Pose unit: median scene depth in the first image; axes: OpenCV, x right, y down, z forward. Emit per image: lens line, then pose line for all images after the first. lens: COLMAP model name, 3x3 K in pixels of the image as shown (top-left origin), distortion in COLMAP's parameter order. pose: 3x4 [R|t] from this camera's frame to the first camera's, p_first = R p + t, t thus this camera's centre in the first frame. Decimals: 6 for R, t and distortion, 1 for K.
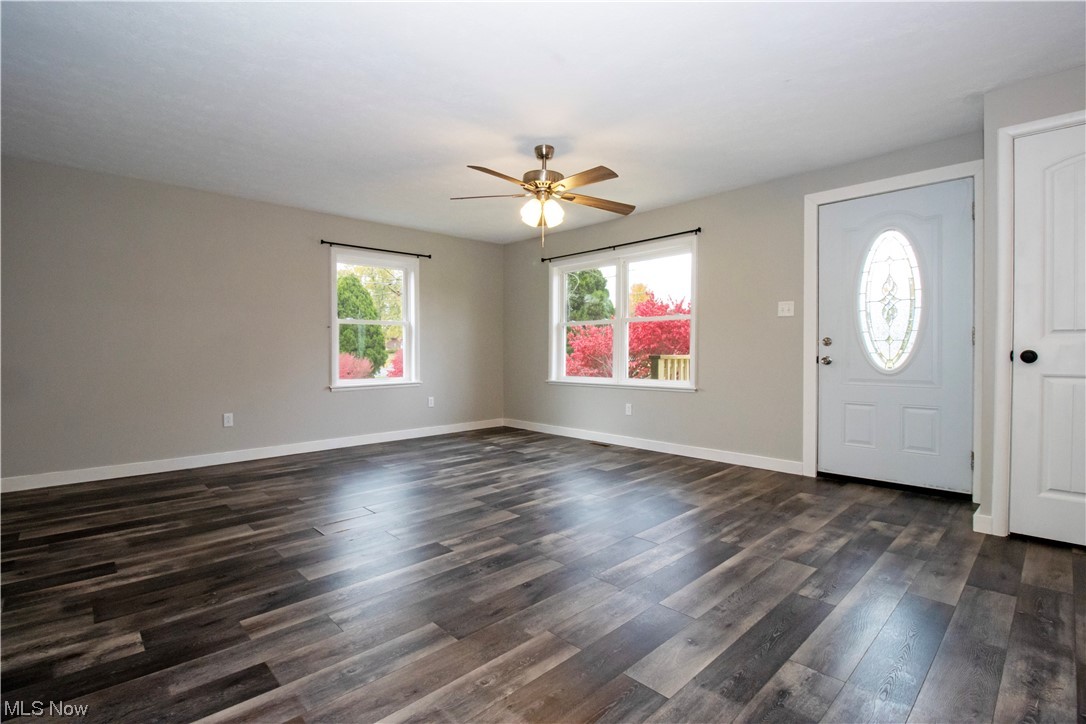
lens RADIAL K [[504.4, 0, 539.5], [0, 504.4, 356.5], [0, 0, 1]] dist [0.001800, -0.013453]
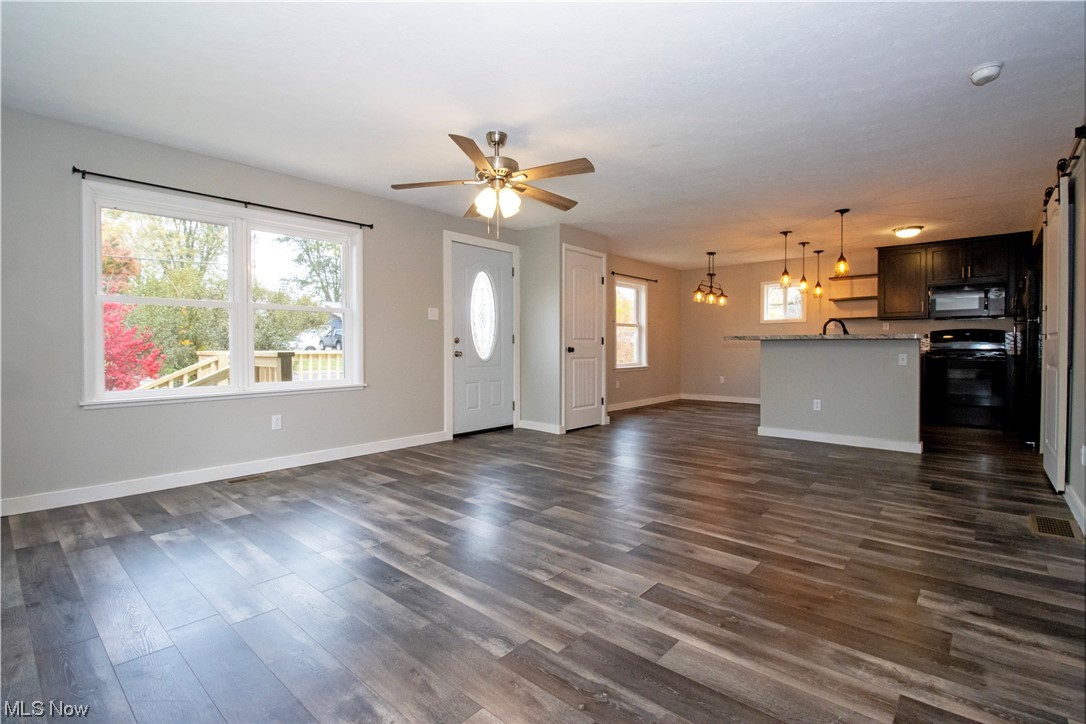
lens RADIAL K [[504.4, 0, 539.5], [0, 504.4, 356.5], [0, 0, 1]] dist [0.001800, -0.013453]
pose [[-0.086217, -0.018309, 0.996108, -1.305844], [0.010836, 0.999755, 0.019313, -0.014597], [-0.996217, 0.012459, -0.085997, 1.376008]]
